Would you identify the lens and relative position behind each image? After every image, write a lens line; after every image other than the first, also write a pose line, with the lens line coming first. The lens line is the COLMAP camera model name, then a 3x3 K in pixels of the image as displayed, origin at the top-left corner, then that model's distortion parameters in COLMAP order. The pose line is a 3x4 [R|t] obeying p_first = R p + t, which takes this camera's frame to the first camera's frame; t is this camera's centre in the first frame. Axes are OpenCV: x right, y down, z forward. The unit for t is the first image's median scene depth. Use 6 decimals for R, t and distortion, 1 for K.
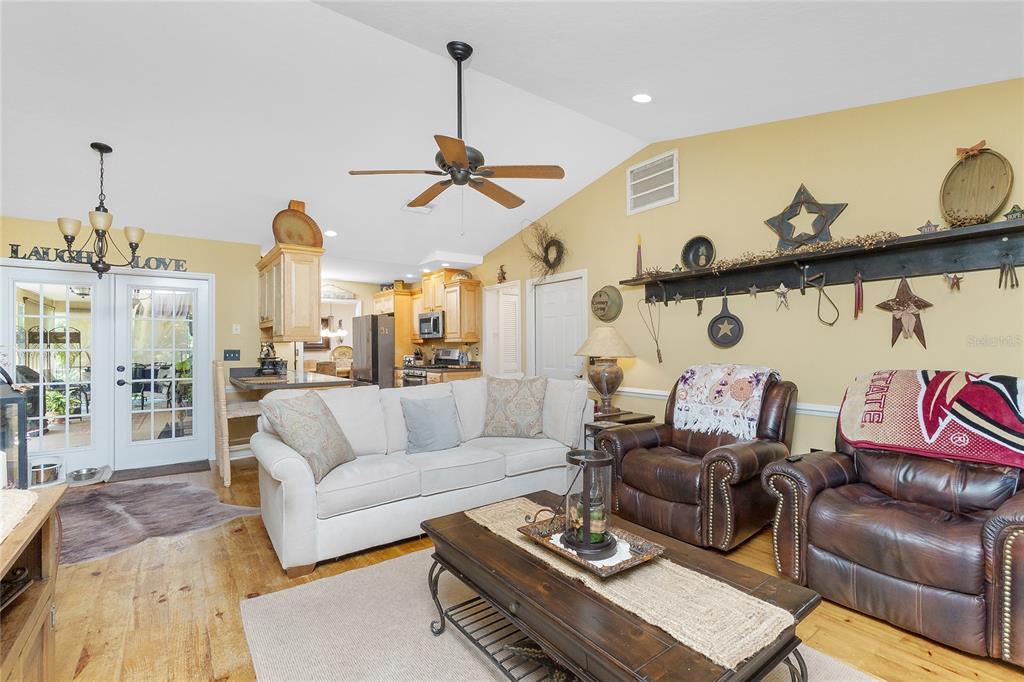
lens RADIAL K [[434.3, 0, 511.8], [0, 434.3, 347.9], [0, 0, 1]] dist [-0.000455, 0.000582]
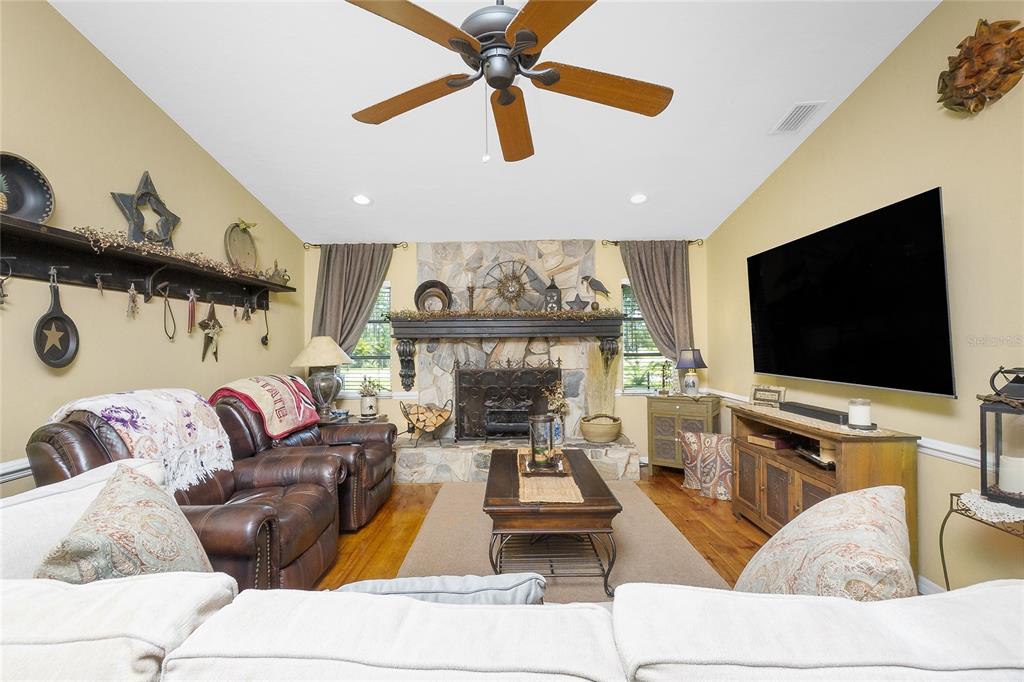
lens RADIAL K [[434.3, 0, 512.1], [0, 434.3, 342.8], [0, 0, 1]] dist [-0.000455, 0.000582]
pose [[-0.802857, 0.014030, 0.596007, -0.314806], [0.016774, 0.999859, -0.000940, -0.023845], [-0.595936, 0.009243, -0.802979, 0.972995]]
